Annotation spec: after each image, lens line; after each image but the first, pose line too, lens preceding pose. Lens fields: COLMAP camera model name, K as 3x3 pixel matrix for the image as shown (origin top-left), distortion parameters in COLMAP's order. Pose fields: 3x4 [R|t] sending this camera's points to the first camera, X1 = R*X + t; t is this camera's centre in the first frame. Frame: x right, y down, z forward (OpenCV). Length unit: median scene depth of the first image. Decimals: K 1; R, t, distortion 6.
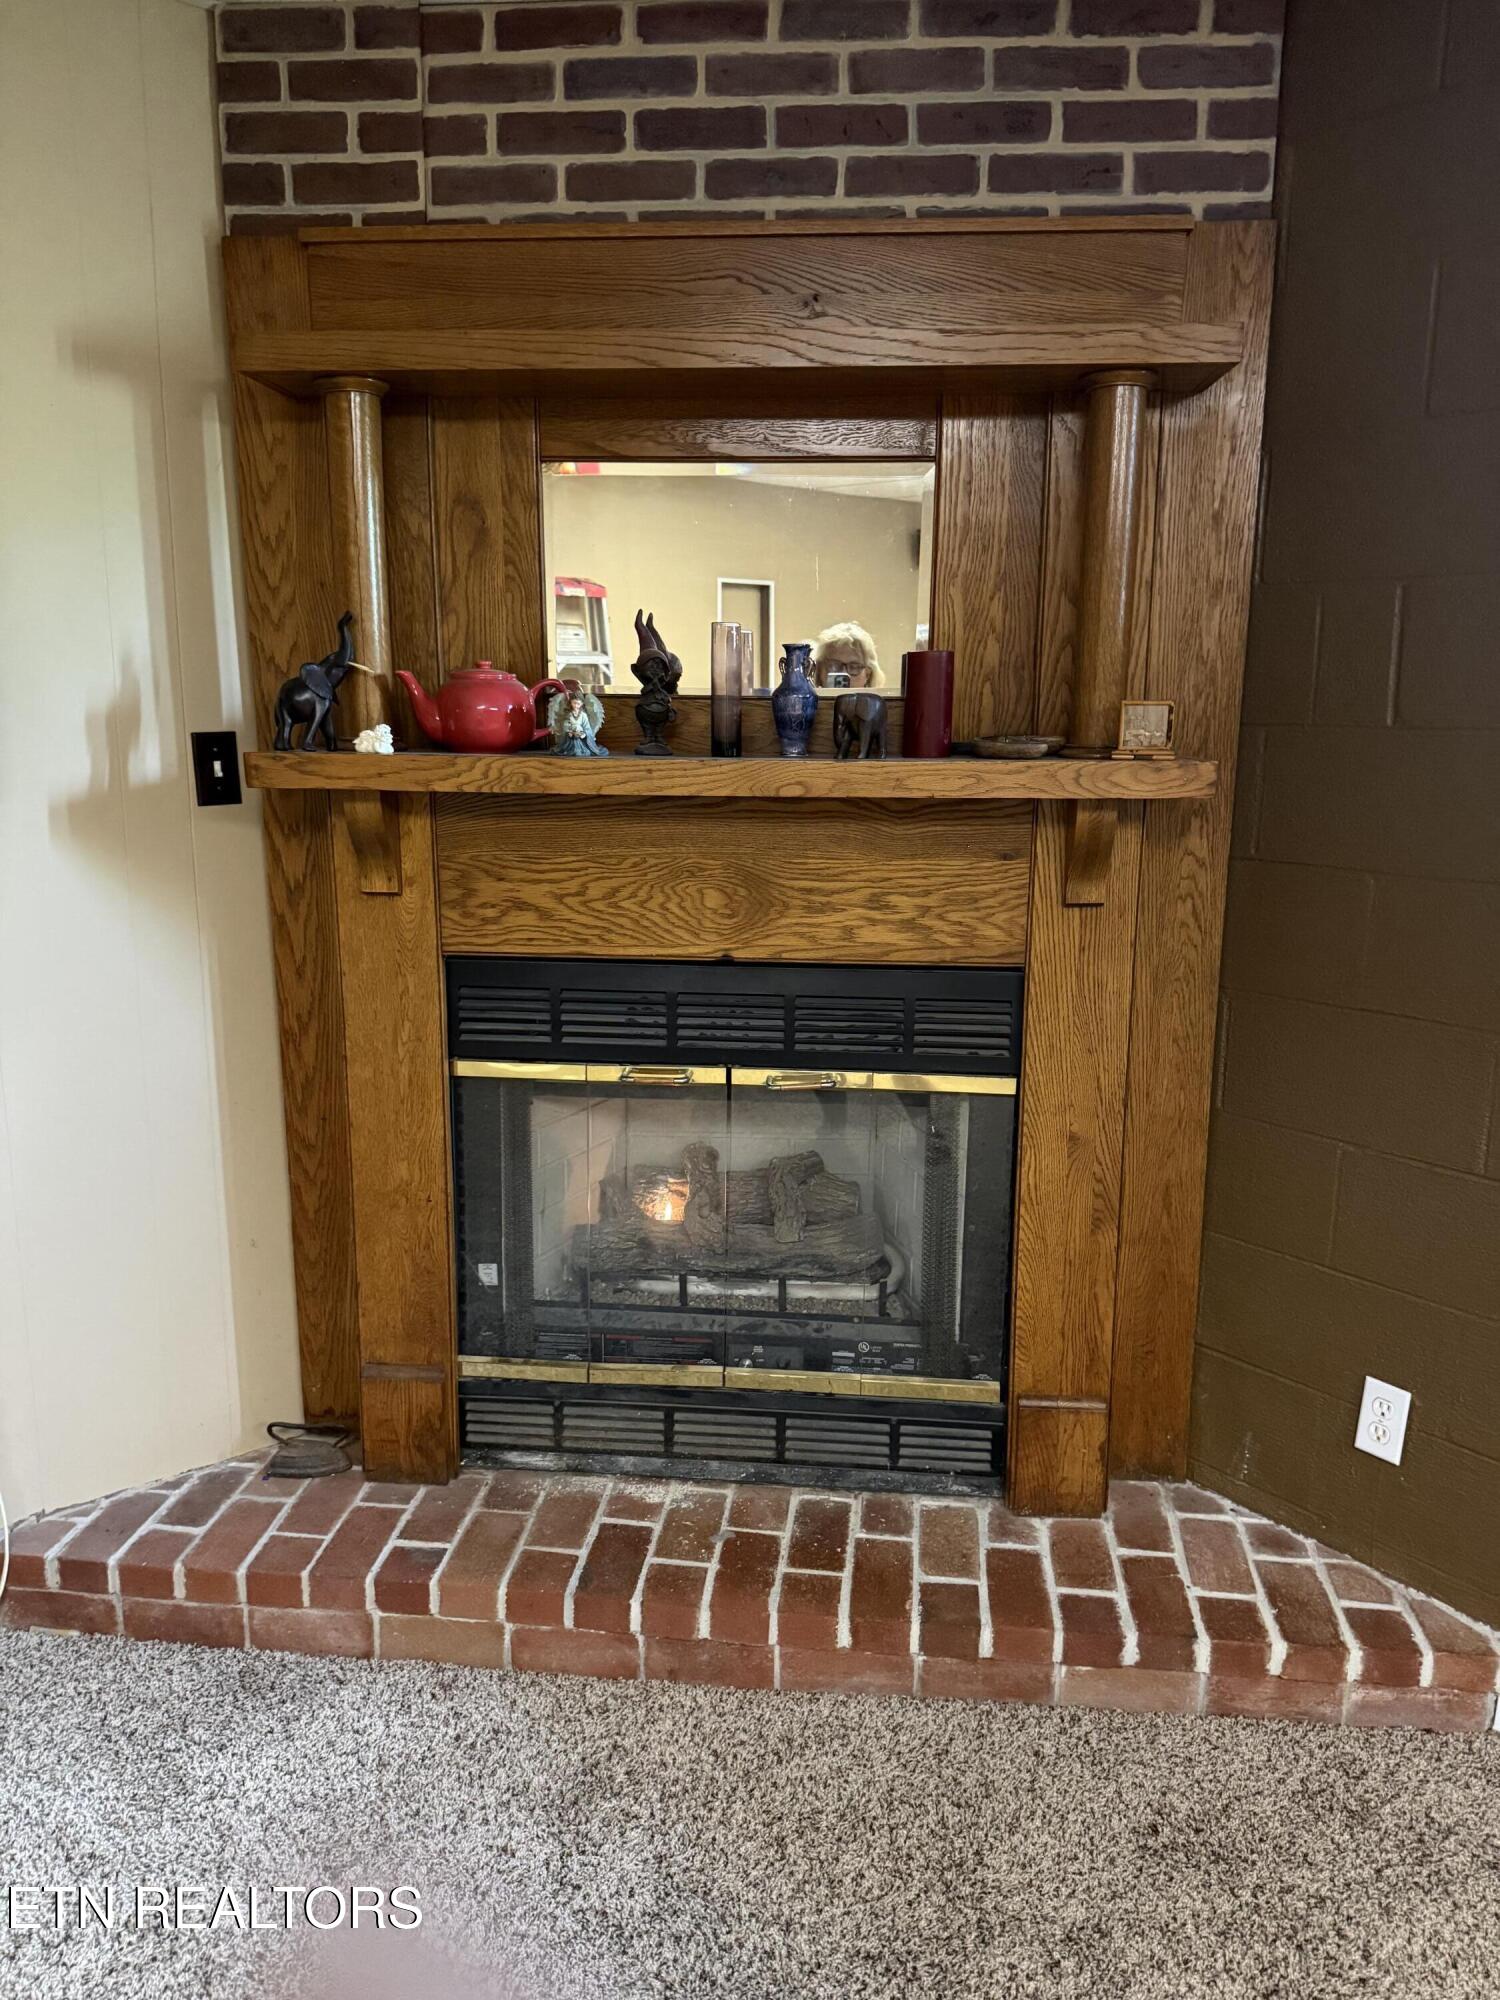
lens RADIAL K [[1403.5, 0, 771.6], [0, 1403.5, 991.3], [0, 0, 1]] dist [0.026178, -0.044816]
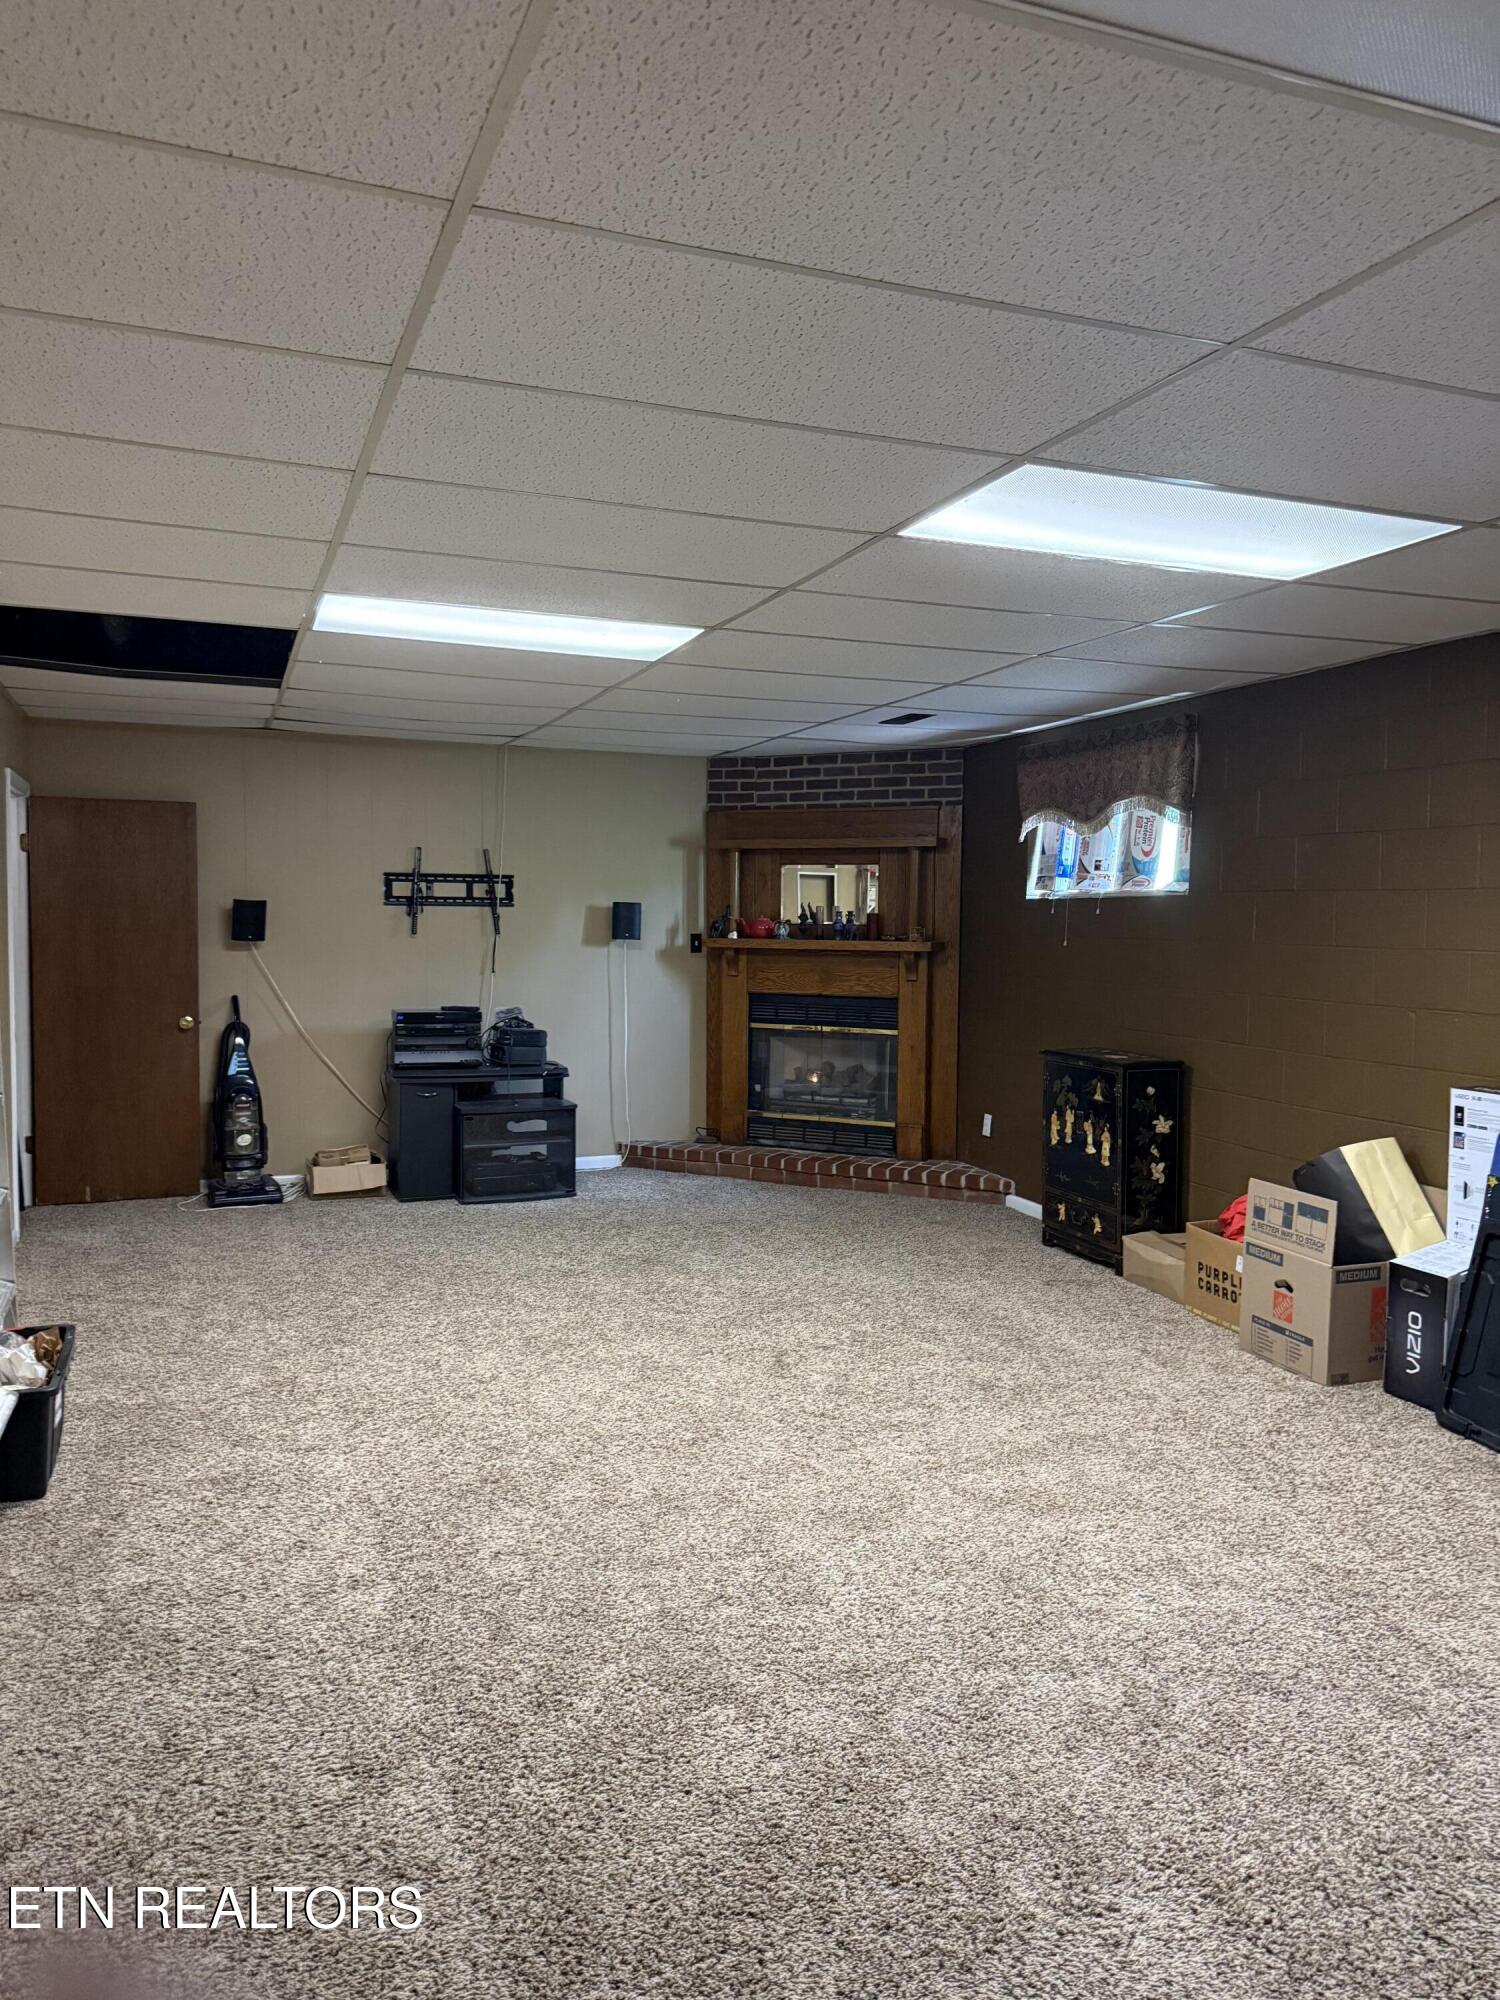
lens RADIAL K [[1385.9, 0, 738.6], [0, 1385.9, 998.4], [0, 0, 1]] dist [0.074496, -0.100530]
pose [[0.942488, 0.023749, -0.333394, 0.990881], [-0.070609, 0.989108, -0.129151, 0.477126], [0.326696, 0.145264, 0.933899, -2.498709]]
